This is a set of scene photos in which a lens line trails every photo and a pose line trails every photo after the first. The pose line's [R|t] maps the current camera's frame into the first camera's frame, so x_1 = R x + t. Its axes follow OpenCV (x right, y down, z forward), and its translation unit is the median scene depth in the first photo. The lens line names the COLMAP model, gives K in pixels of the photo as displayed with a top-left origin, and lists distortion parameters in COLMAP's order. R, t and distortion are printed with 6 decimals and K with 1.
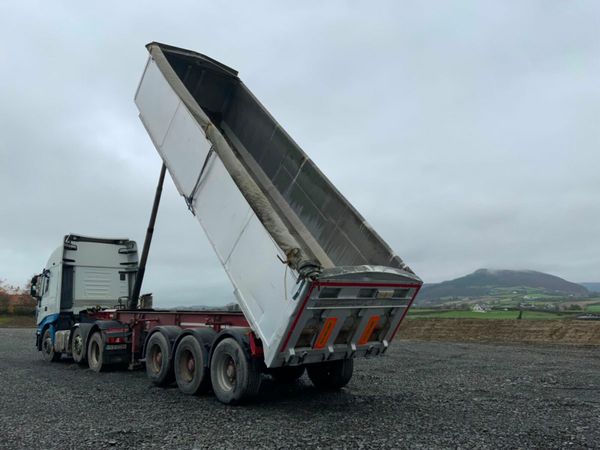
lens RADIAL K [[501.2, 0, 300.0], [0, 501.2, 225.0], [0, 0, 1]] dist [0.073450, -0.135402]
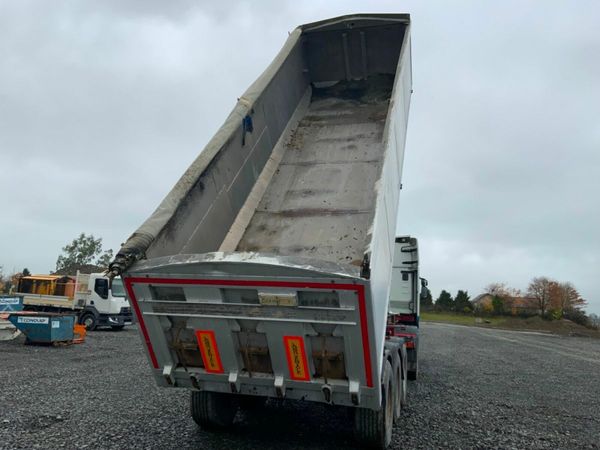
lens RADIAL K [[501.2, 0, 300.0], [0, 501.2, 225.0], [0, 0, 1]] dist [0.073450, -0.135402]
pose [[0.555716, -0.084250, -0.827092, 0.366622], [0.077846, 0.995754, -0.049127, 0.043371], [0.827719, -0.037085, 0.559916, 0.369527]]
